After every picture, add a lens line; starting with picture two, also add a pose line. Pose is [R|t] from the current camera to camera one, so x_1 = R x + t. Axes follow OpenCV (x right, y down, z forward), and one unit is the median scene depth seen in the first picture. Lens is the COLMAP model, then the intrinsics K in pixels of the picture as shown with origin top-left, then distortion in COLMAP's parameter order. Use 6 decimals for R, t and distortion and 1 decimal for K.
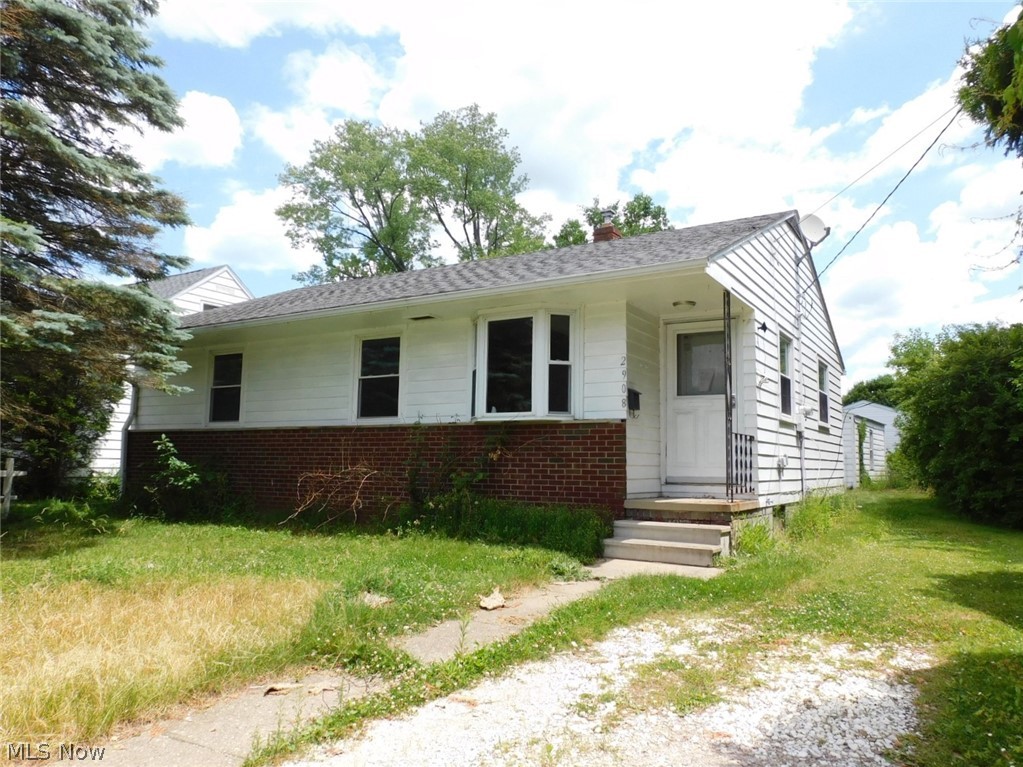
lens RADIAL K [[721.2, 0, 511.5], [0, 721.2, 383.5], [0, 0, 1]] dist [-0.000871, -0.001128]
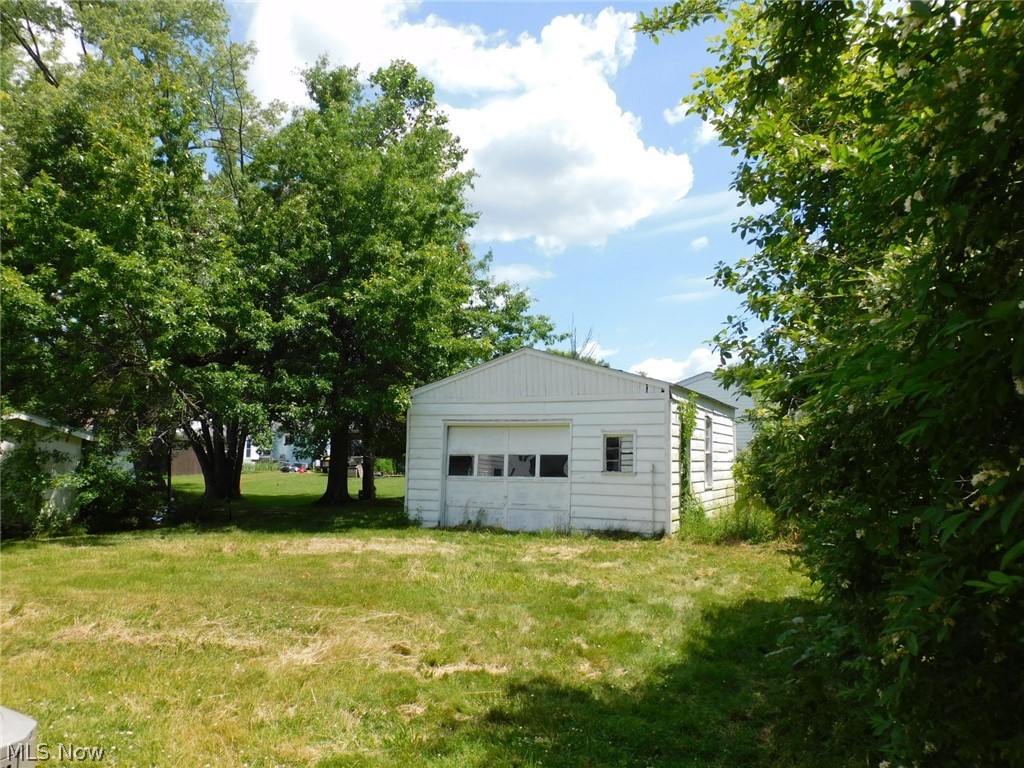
lens RADIAL K [[729.9, 0, 512.0], [0, 729.9, 384.0], [0, 0, 1]] dist [-0.006570, -0.001134]
pose [[0.986284, 0.010520, 0.164722, 0.273212], [-0.012518, 0.999860, 0.011094, 0.037280], [-0.164583, -0.013004, 0.986278, 0.502843]]
